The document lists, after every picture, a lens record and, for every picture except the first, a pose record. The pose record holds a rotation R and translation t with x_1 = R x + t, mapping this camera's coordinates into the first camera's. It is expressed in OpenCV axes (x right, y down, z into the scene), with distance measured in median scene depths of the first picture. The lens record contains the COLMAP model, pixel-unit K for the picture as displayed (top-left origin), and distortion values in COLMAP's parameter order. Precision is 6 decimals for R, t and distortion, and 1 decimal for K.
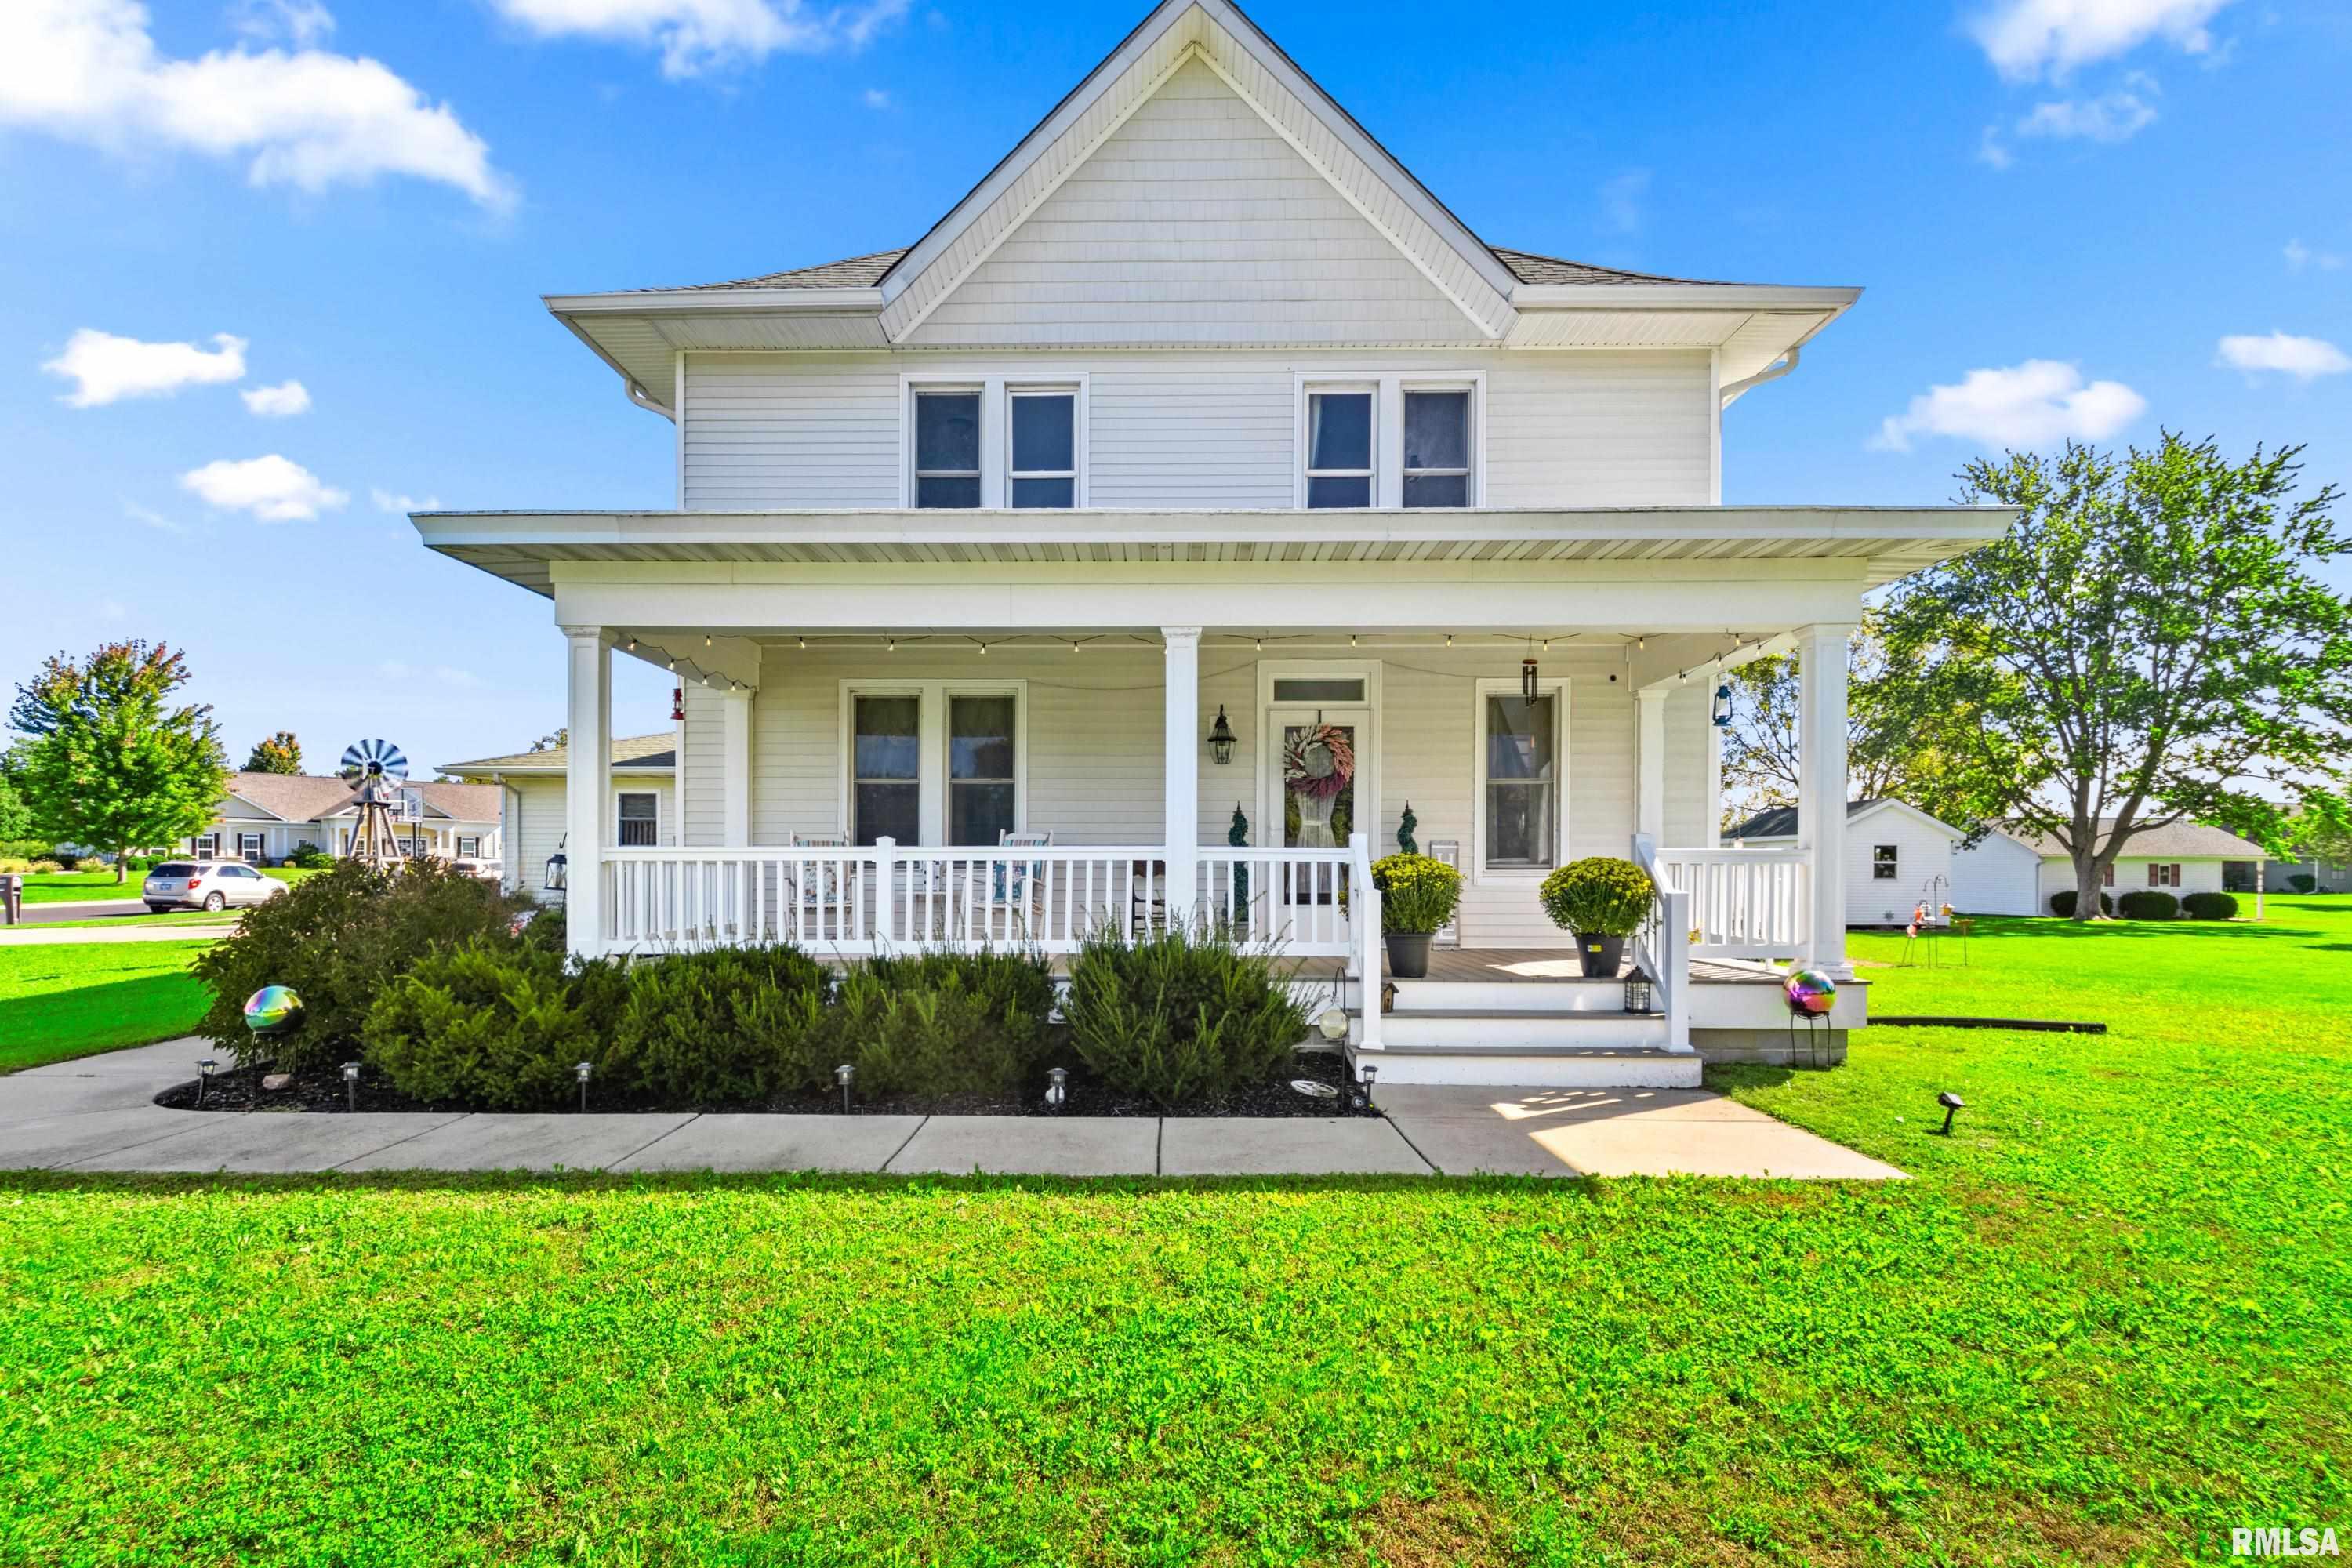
lens RADIAL K [[1149.6, 0, 1173.8], [0, 1149.6, 867.9], [0, 0, 1]] dist [0.002380, 0.000078]
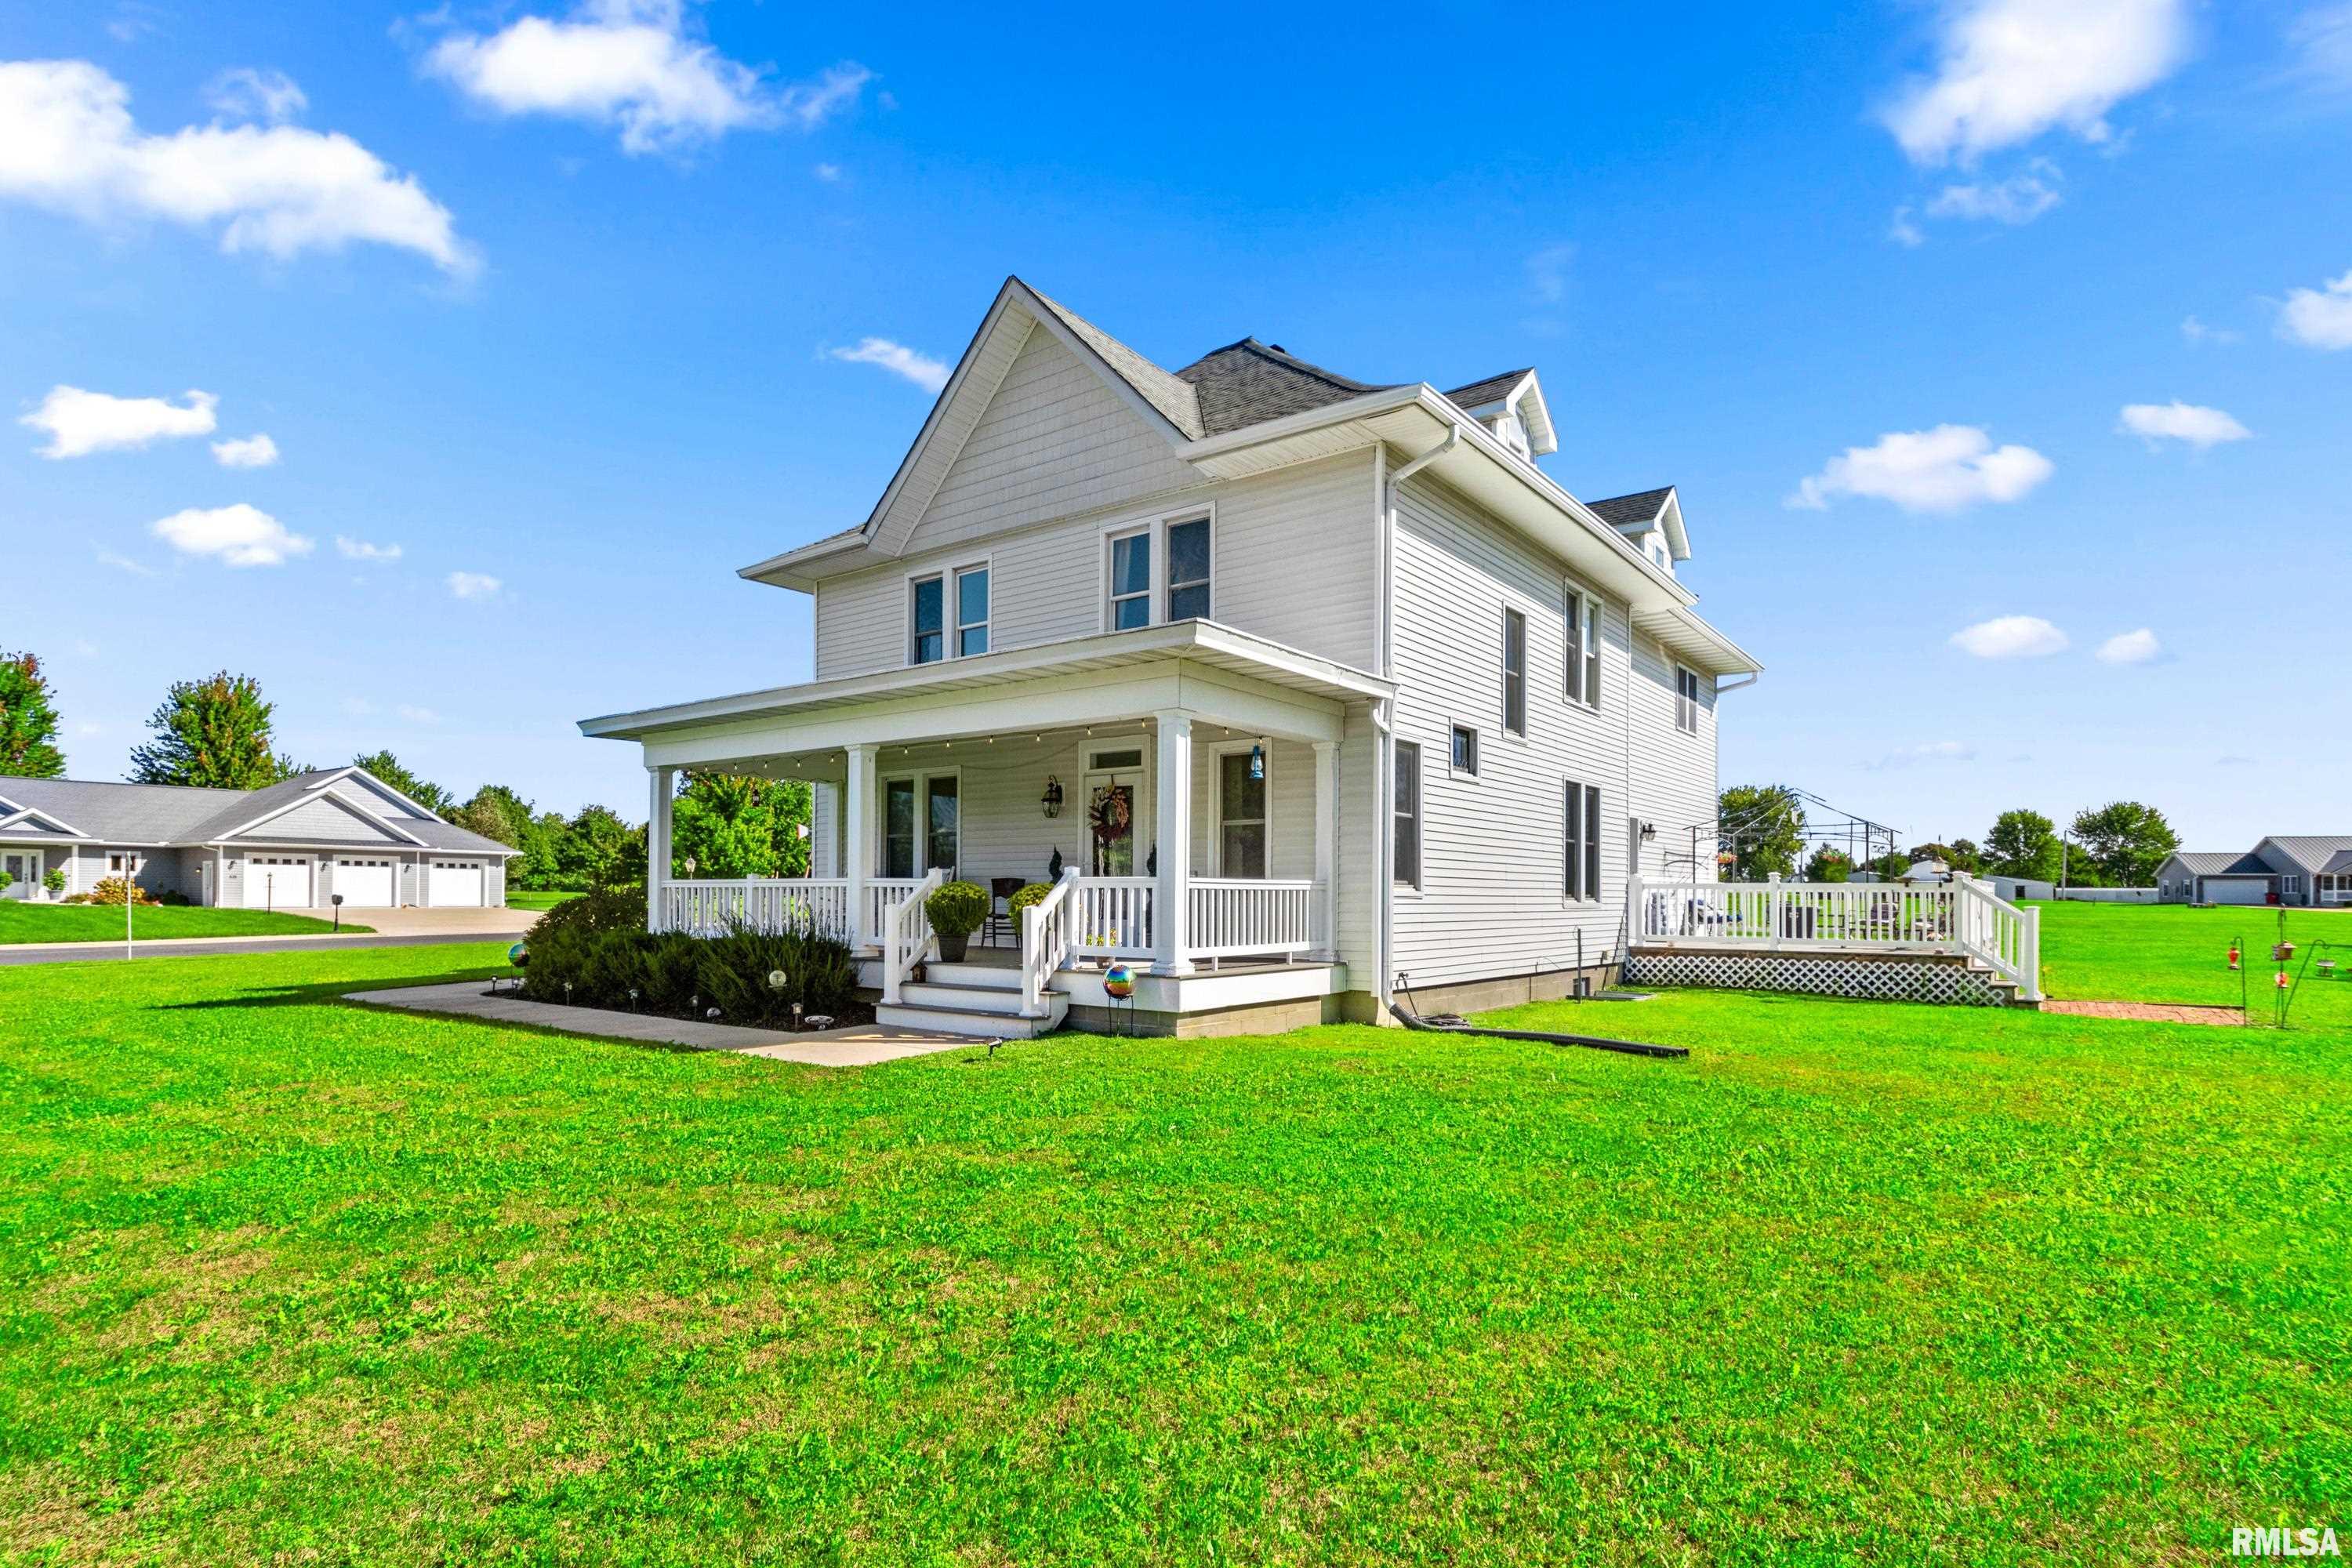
lens RADIAL K [[1155.5, 0, 1171.8], [0, 1155.5, 891.4], [0, 0, 1]] dist [-0.002331, -0.000193]
pose [[0.811917, 0.003245, -0.583764, 0.971063], [-0.006424, 0.999974, -0.003377, 0.003610], [0.583738, 0.006492, 0.811916, -0.059891]]
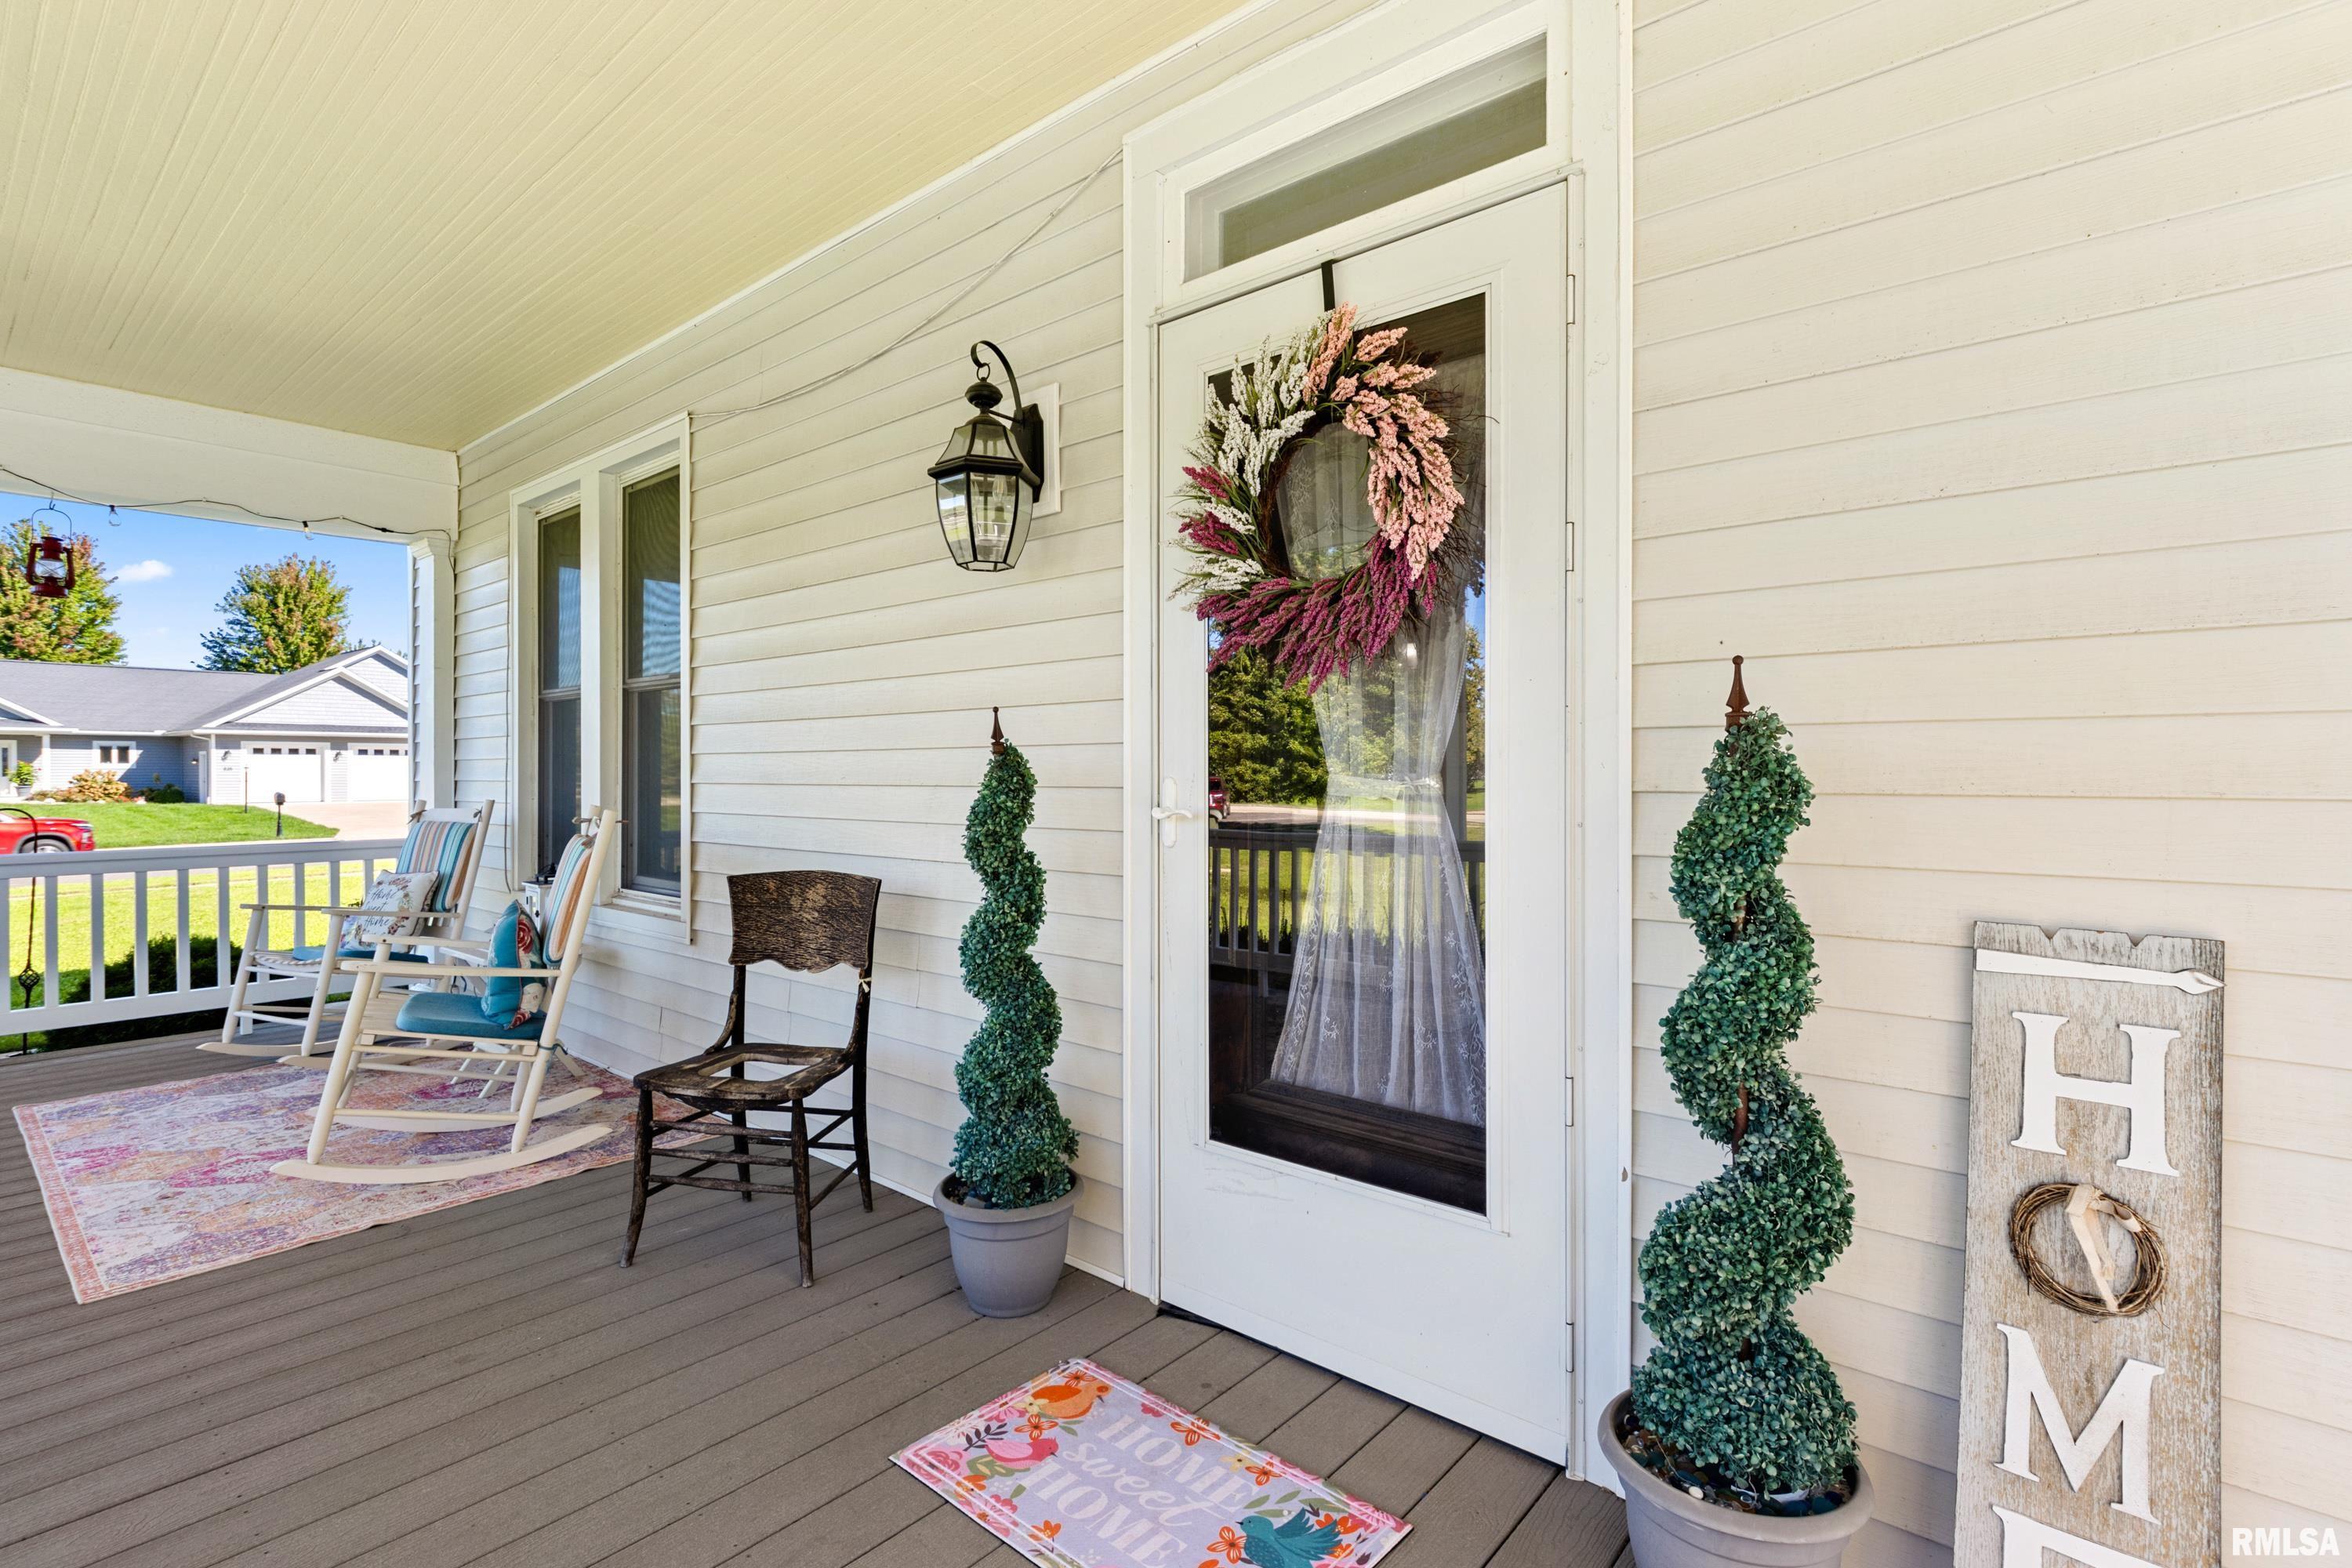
lens RADIAL K [[1122.2, 0, 1176.0], [0, 1122.2, 784.0], [0, 0, 1]] dist [-0.002283, -0.000972]
pose [[0.762730, 0.006607, -0.646684, 0.239829], [-0.000864, 0.999957, 0.009197, -0.041591], [0.646717, -0.006456, 0.762703, 0.816728]]
